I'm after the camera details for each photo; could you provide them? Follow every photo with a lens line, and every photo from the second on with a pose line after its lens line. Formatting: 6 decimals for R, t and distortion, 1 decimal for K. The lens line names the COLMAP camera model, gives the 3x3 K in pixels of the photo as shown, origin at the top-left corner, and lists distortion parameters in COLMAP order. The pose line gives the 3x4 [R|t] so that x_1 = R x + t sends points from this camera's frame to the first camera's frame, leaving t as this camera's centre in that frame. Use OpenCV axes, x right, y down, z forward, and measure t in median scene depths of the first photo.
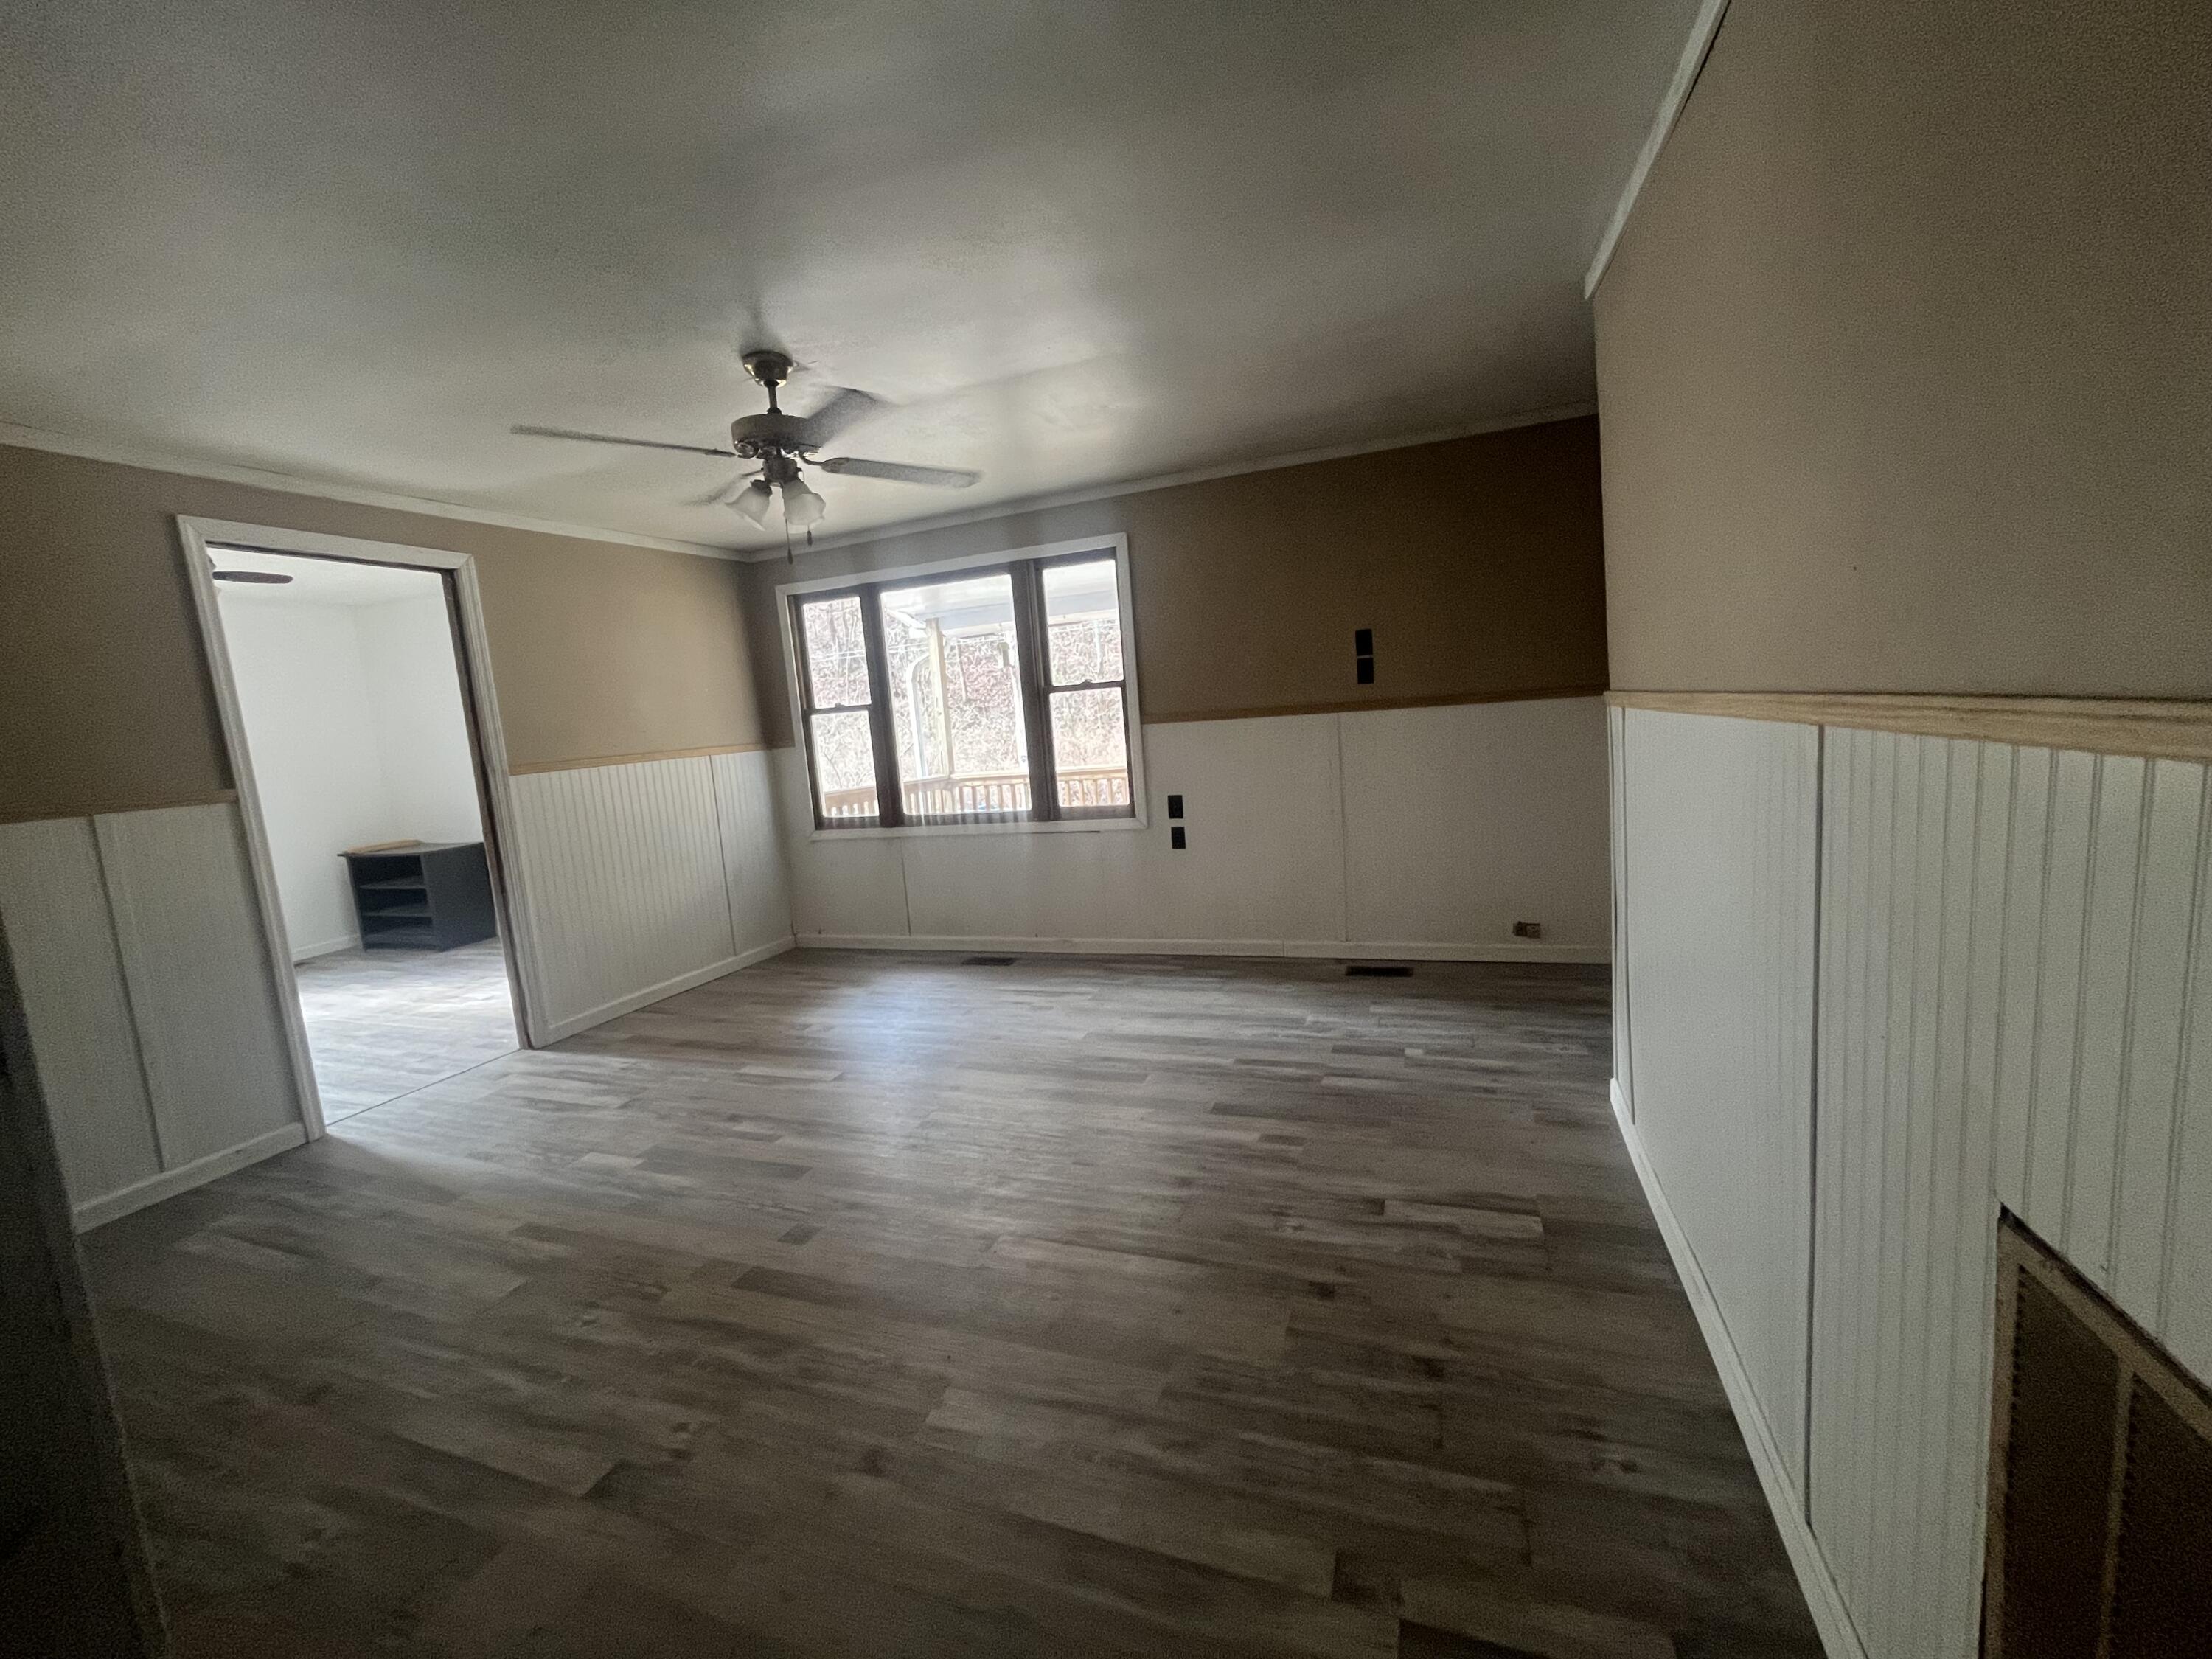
lens RADIAL K [[896.5, 0, 1099.0], [0, 896.5, 827.7], [0, 0, 1]] dist [-0.007227, -0.000302]
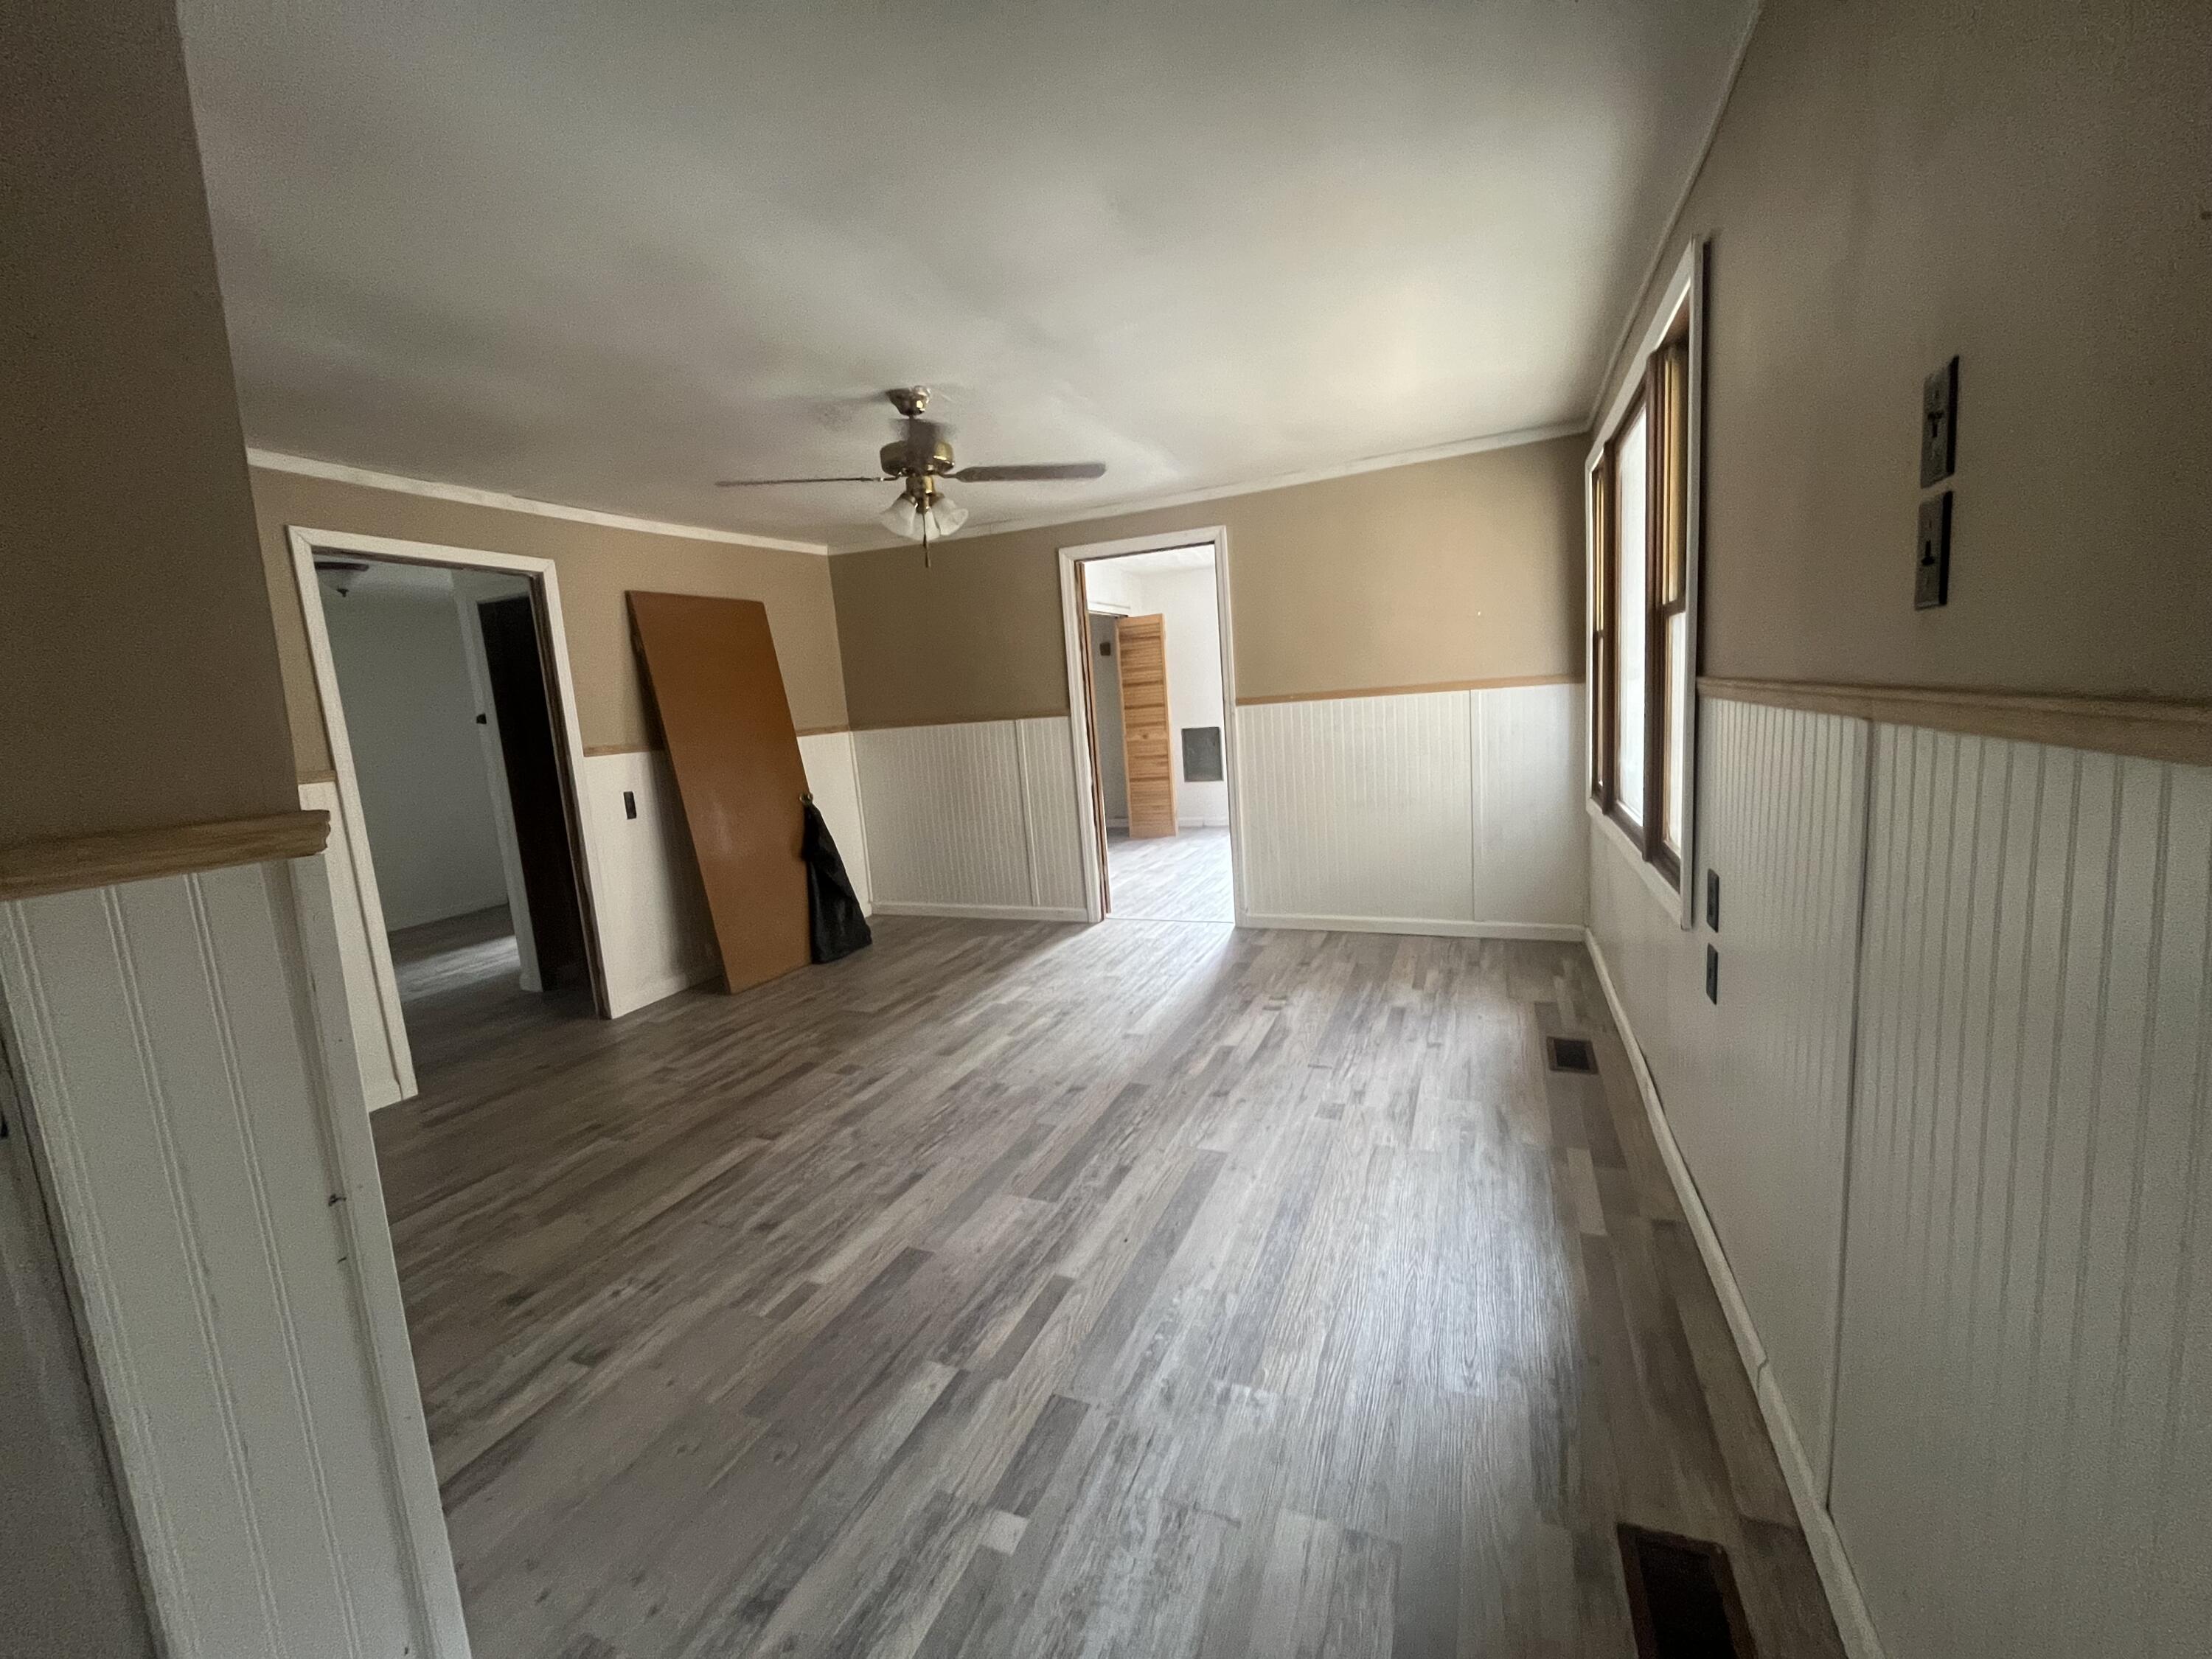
lens RADIAL K [[896.5, 0, 1109.7], [0, 896.5, 835.0], [0, 0, 1]] dist [-0.007227, -0.000302]
pose [[-0.033382, 0.224643, -0.973869, 0.738674], [-0.055230, 0.972509, 0.226223, -0.197626], [0.997915, 0.061338, -0.020058, 1.092765]]
